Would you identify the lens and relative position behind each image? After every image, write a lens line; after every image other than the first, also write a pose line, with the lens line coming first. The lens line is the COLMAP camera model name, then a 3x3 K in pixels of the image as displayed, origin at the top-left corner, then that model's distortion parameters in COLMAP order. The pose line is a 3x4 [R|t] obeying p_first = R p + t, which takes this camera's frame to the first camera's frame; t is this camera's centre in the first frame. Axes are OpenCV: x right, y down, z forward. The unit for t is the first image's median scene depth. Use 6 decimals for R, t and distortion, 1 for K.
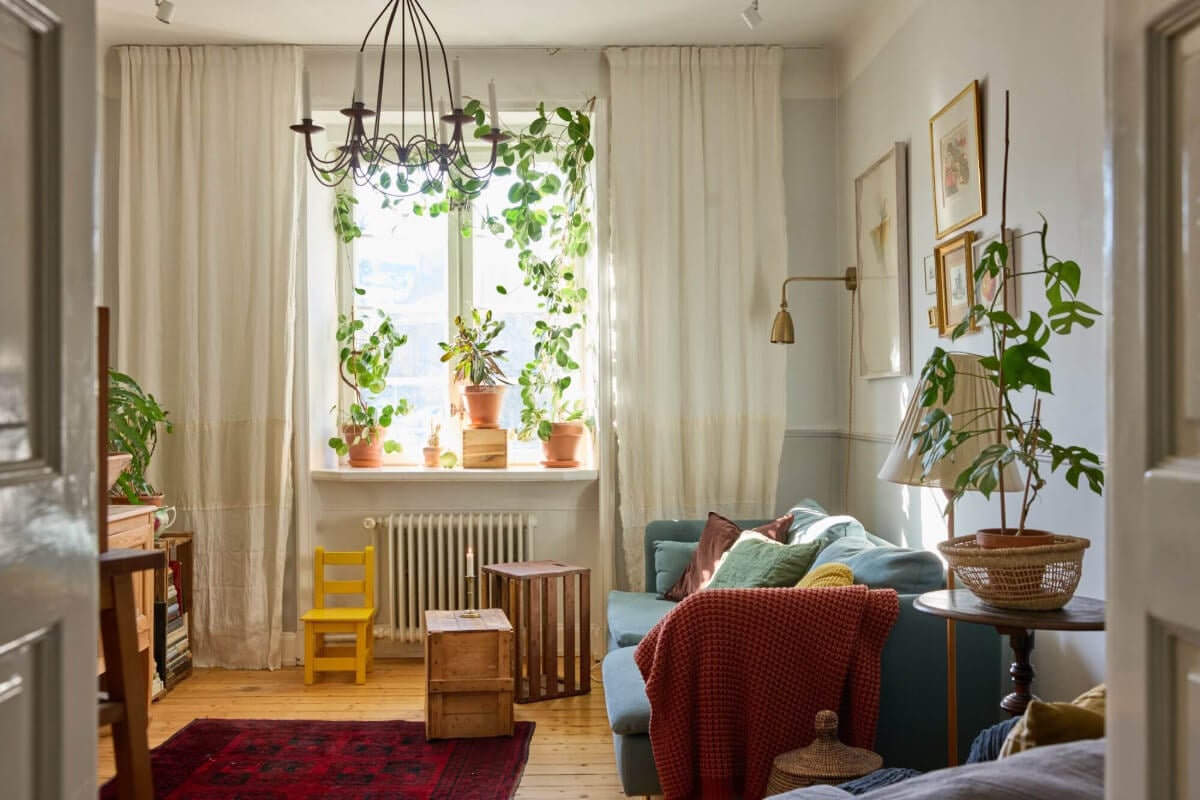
lens RADIAL K [[1094.1, 0, 602.3], [0, 1094.1, 396.3], [0, 0, 1]] dist [-0.067749, 0.120887]
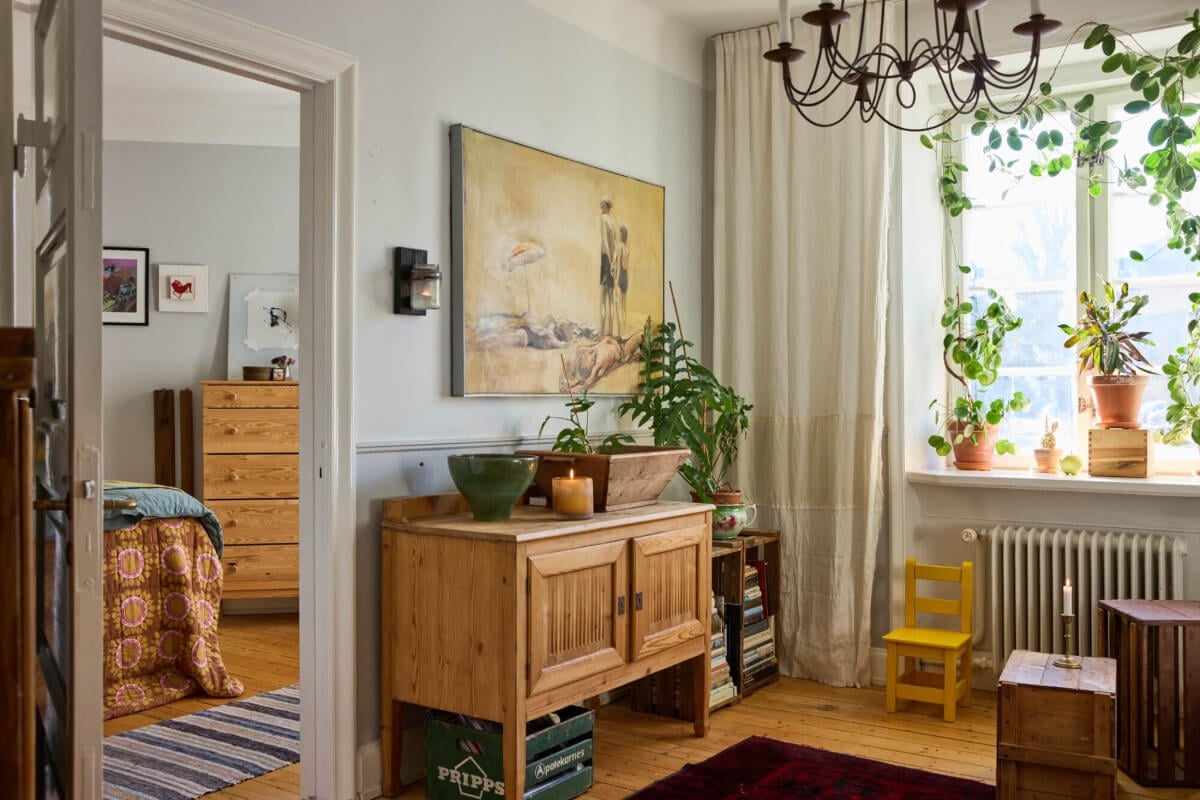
lens RADIAL K [[1094.1, 0, 602.3], [0, 1094.1, 396.3], [0, 0, 1]] dist [-0.067749, 0.120887]
pose [[0.824242, 0.002259, -0.566234, 0.034529], [0.000881, 0.999986, 0.005272, 0.001113], [0.566238, -0.004845, 0.824228, 0.119219]]
